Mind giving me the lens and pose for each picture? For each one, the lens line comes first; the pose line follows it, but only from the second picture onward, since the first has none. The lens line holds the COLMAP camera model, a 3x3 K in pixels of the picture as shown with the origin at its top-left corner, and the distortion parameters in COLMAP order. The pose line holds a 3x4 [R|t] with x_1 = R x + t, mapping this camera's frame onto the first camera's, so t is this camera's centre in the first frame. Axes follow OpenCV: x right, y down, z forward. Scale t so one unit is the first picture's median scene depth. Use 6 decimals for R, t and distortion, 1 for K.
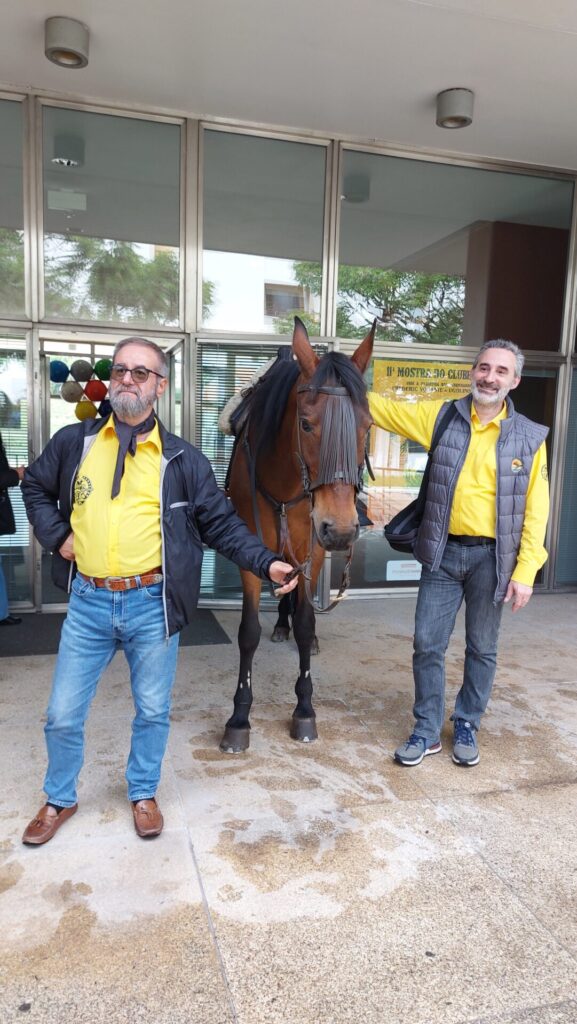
lens RADIAL K [[750.8, 0, 290.1], [0, 750.8, 520.0], [0, 0, 1]] dist [0.073236, -0.056946]
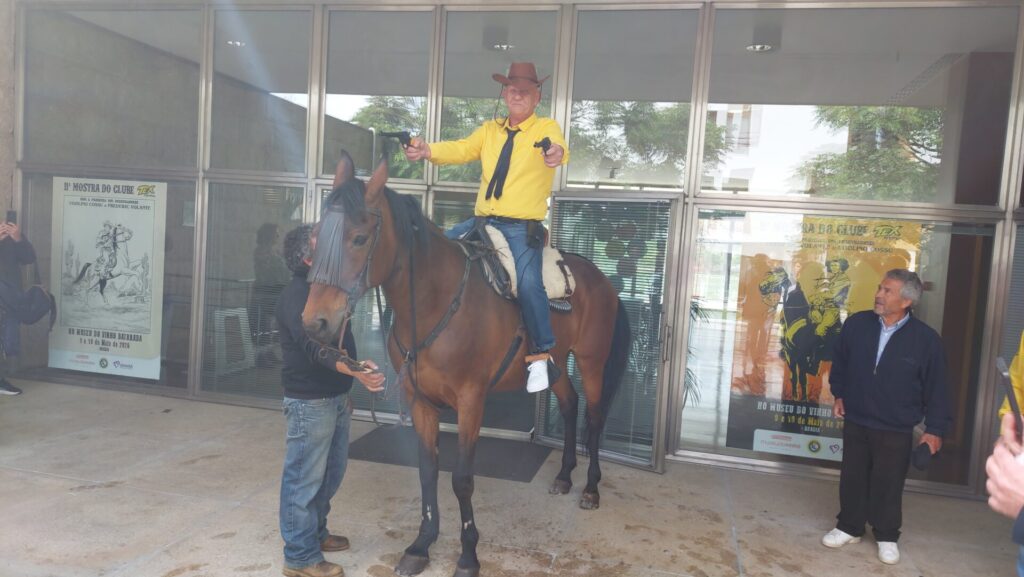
lens RADIAL K [[748.4, 0, 512.0], [0, 748.4, 288.5], [0, 0, 1]] dist [0.056920, -0.043292]
pose [[0.869528, 0.055846, -0.490716, 0.454637], [-0.096969, 0.993552, -0.058753, -0.048456], [0.484271, 0.098672, 0.869336, 0.053349]]
